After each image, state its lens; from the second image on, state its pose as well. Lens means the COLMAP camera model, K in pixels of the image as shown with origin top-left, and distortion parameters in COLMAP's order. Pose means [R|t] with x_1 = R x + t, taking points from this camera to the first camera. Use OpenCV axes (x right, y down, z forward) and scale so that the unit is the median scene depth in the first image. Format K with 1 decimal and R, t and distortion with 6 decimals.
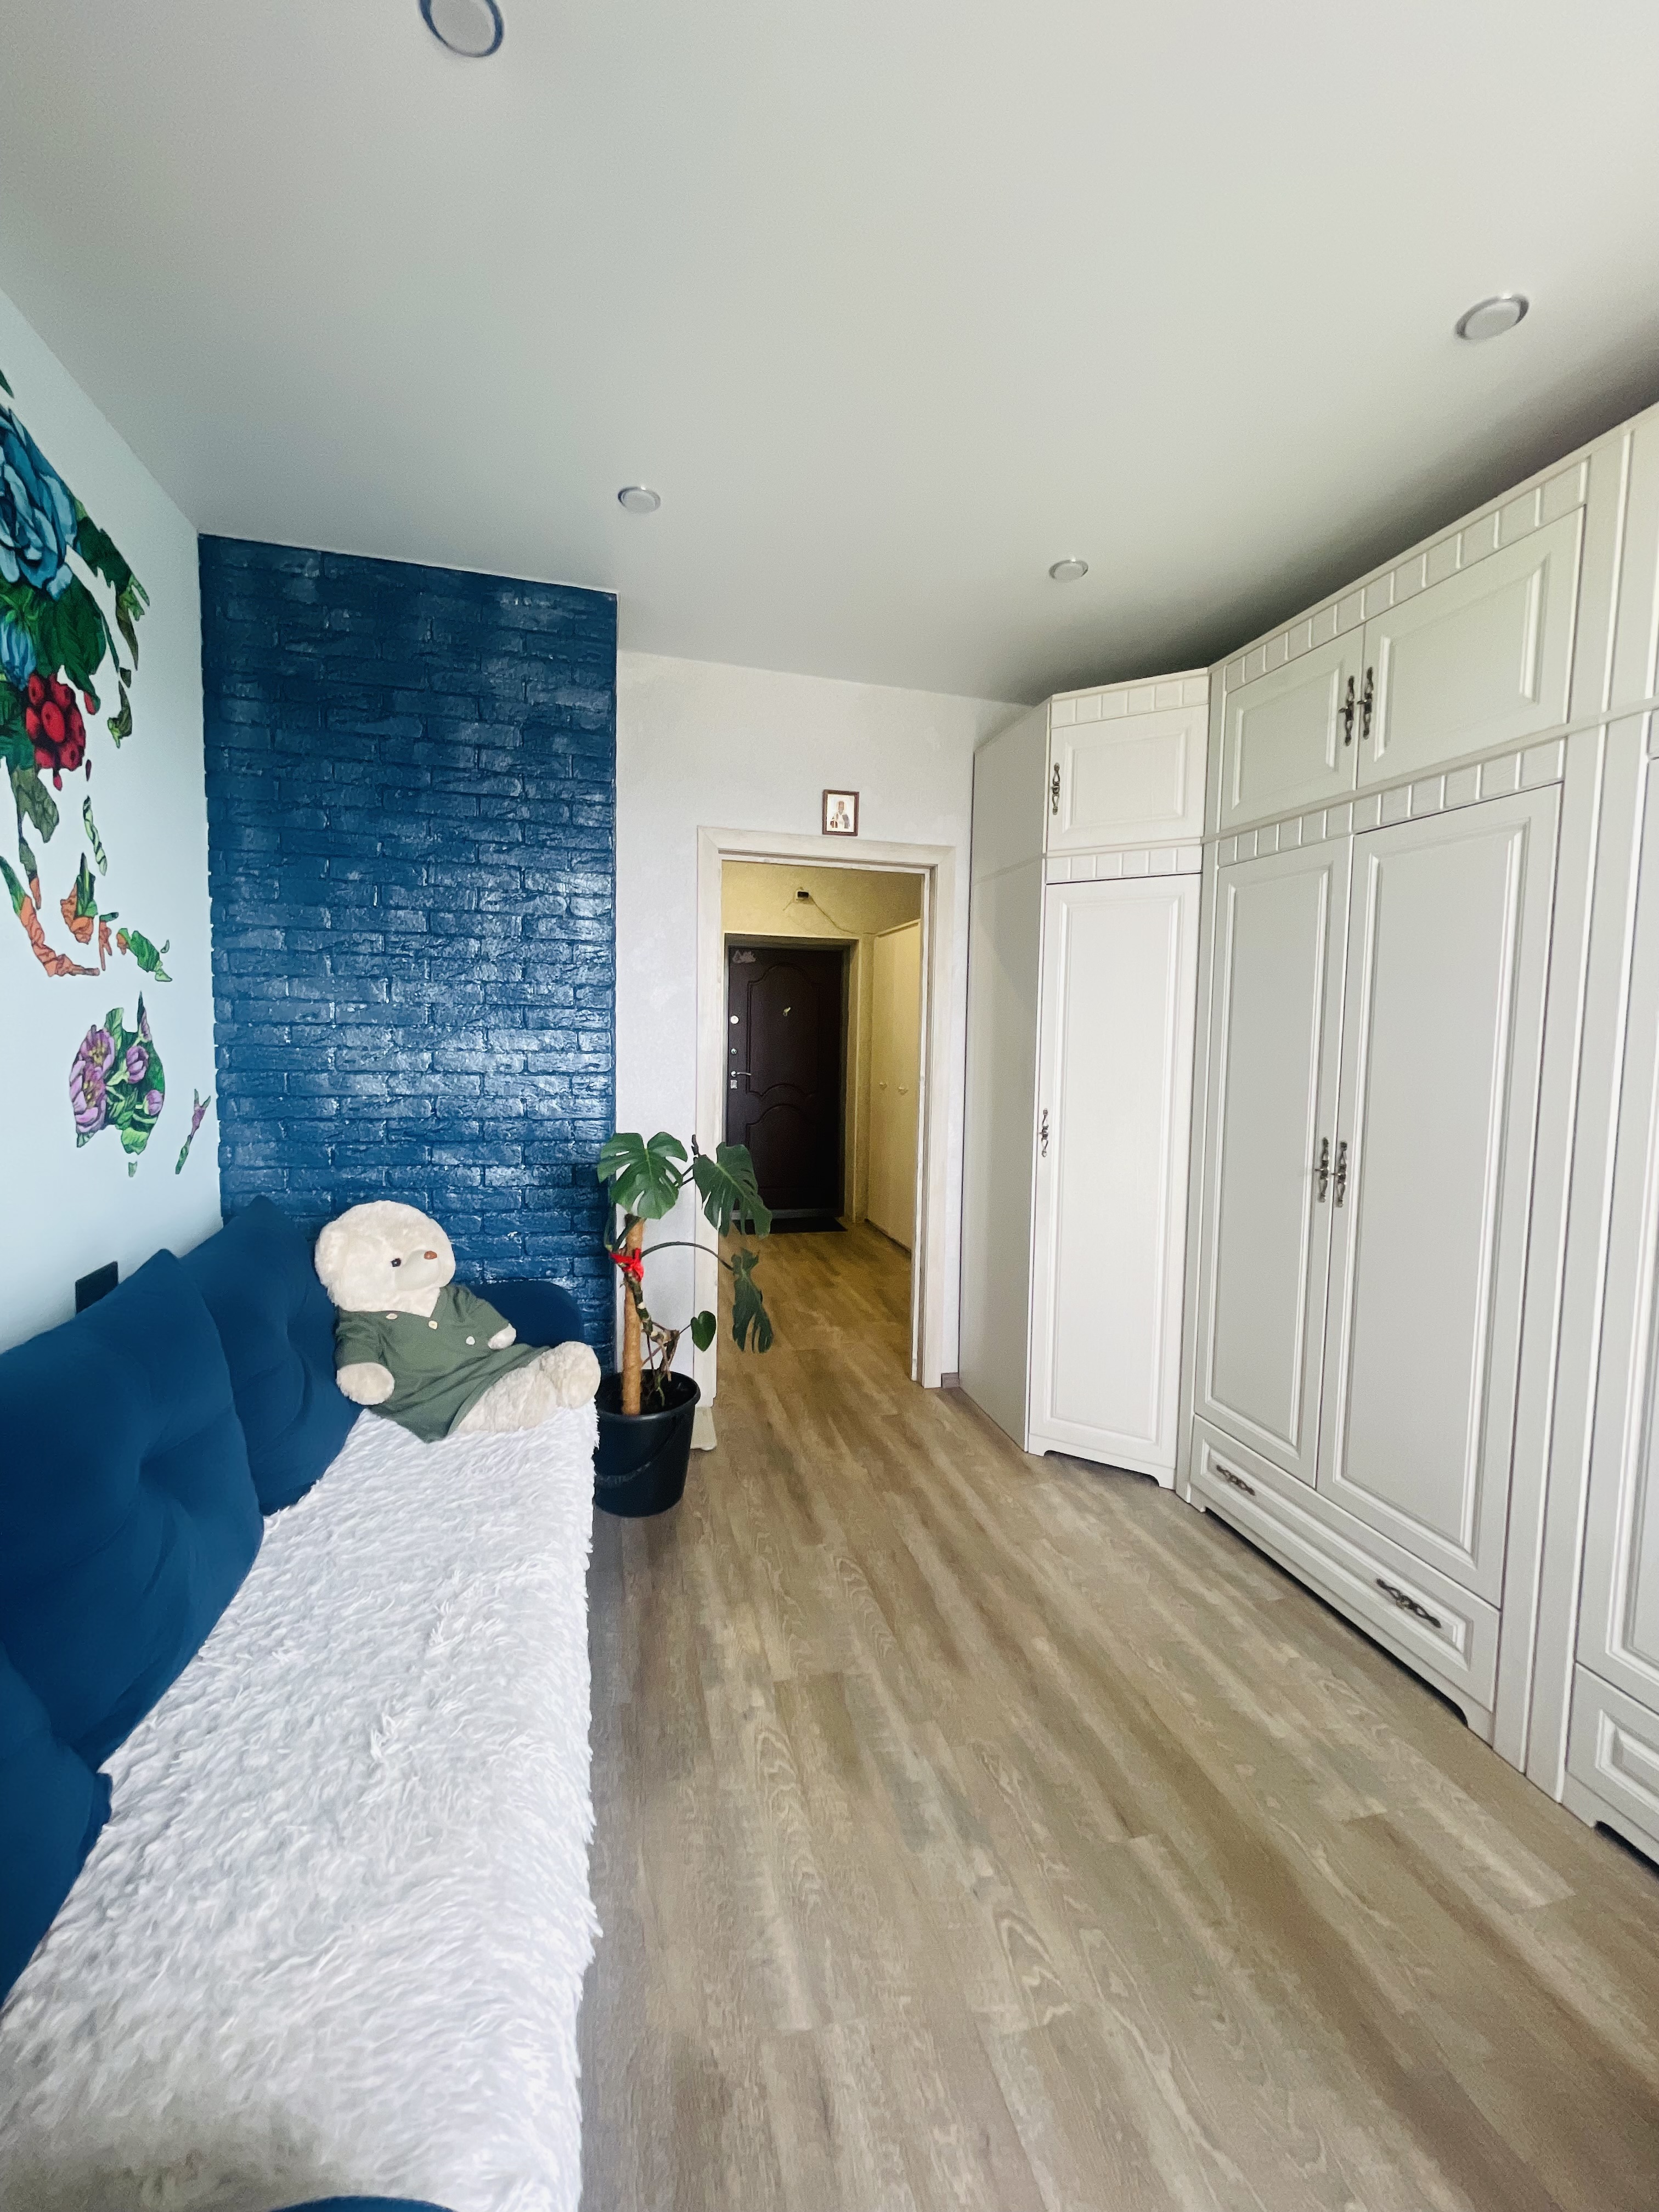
lens RADIAL K [[891.8, 0, 827.1], [0, 891.8, 1098.0], [0, 0, 1]] dist [-0.008419, 0.004828]
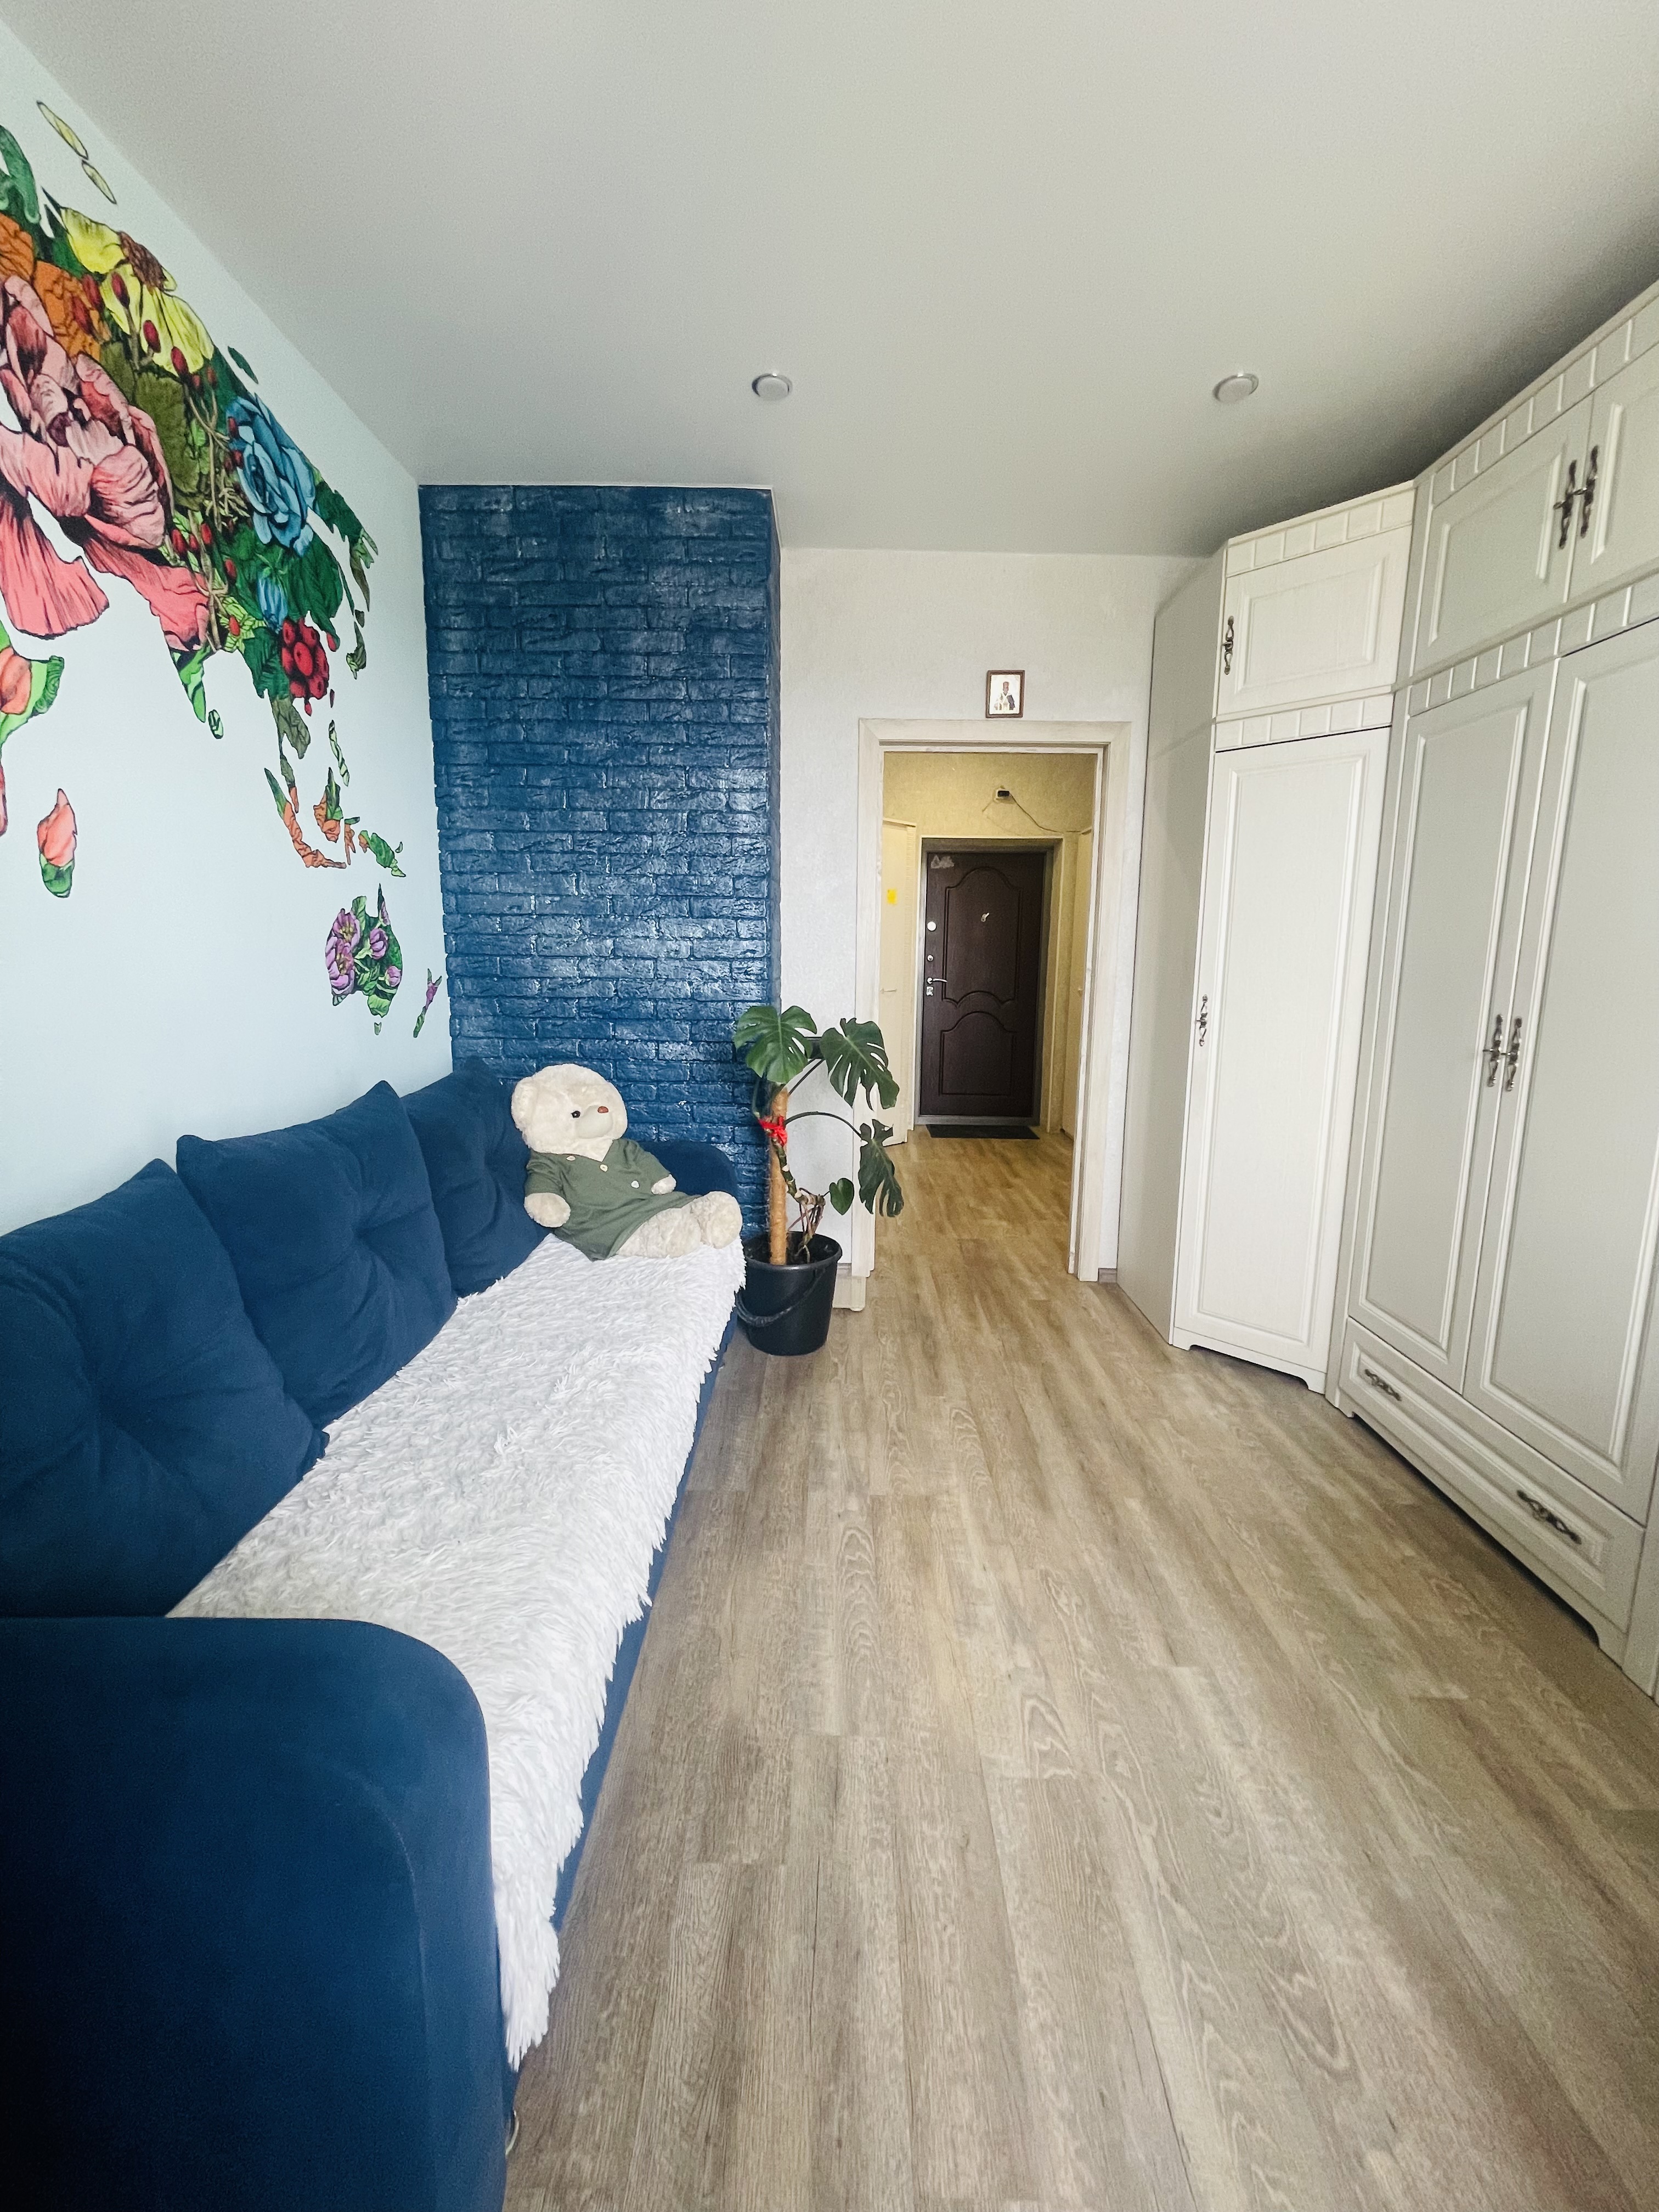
lens RADIAL K [[891.8, 0, 824.6], [0, 891.8, 1097.1], [0, 0, 1]] dist [-0.008419, 0.004828]
pose [[0.965114, 0.032666, -0.259783, 0.147411], [-0.010525, 0.996225, 0.086169, 0.060817], [0.261617, -0.080429, 0.961815, -0.043807]]
